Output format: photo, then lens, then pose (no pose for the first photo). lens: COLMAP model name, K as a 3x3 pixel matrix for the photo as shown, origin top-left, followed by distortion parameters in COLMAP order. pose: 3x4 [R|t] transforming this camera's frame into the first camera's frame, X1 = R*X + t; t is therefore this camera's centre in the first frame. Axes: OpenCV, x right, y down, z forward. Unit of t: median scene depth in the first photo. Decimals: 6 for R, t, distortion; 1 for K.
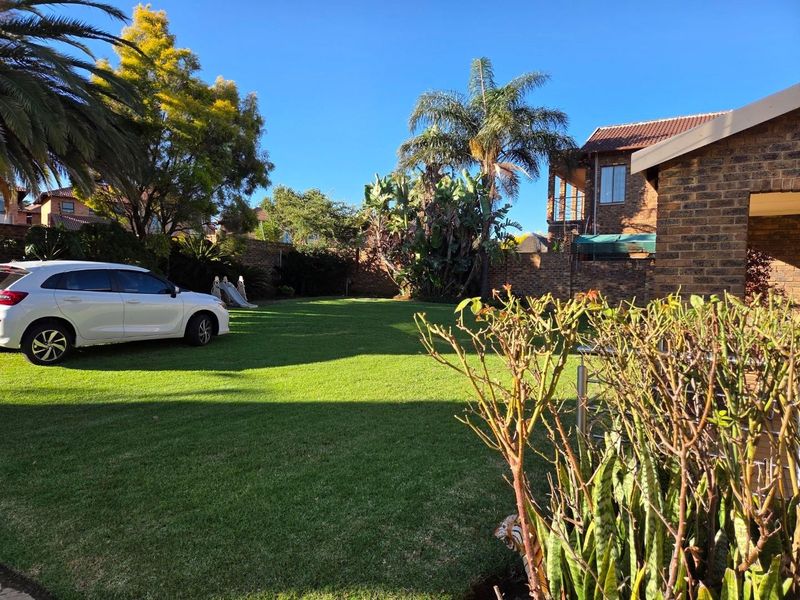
lens RADIAL K [[537.3, 0, 391.6], [0, 537.3, 304.8], [0, 0, 1]] dist [0.078105, -0.084610]
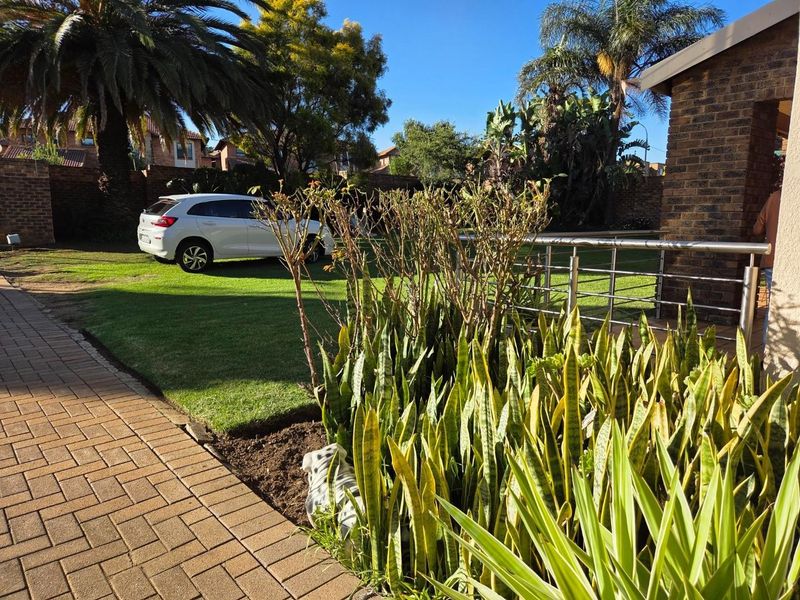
lens RADIAL K [[537.3, 0, 391.6], [0, 537.3, 304.8], [0, 0, 1]] dist [0.078105, -0.084610]
pose [[0.958095, 0.031210, -0.284745, 0.107060], [0.002774, 0.992989, 0.118174, 0.015772], [0.286437, -0.114012, 0.951291, -0.069093]]
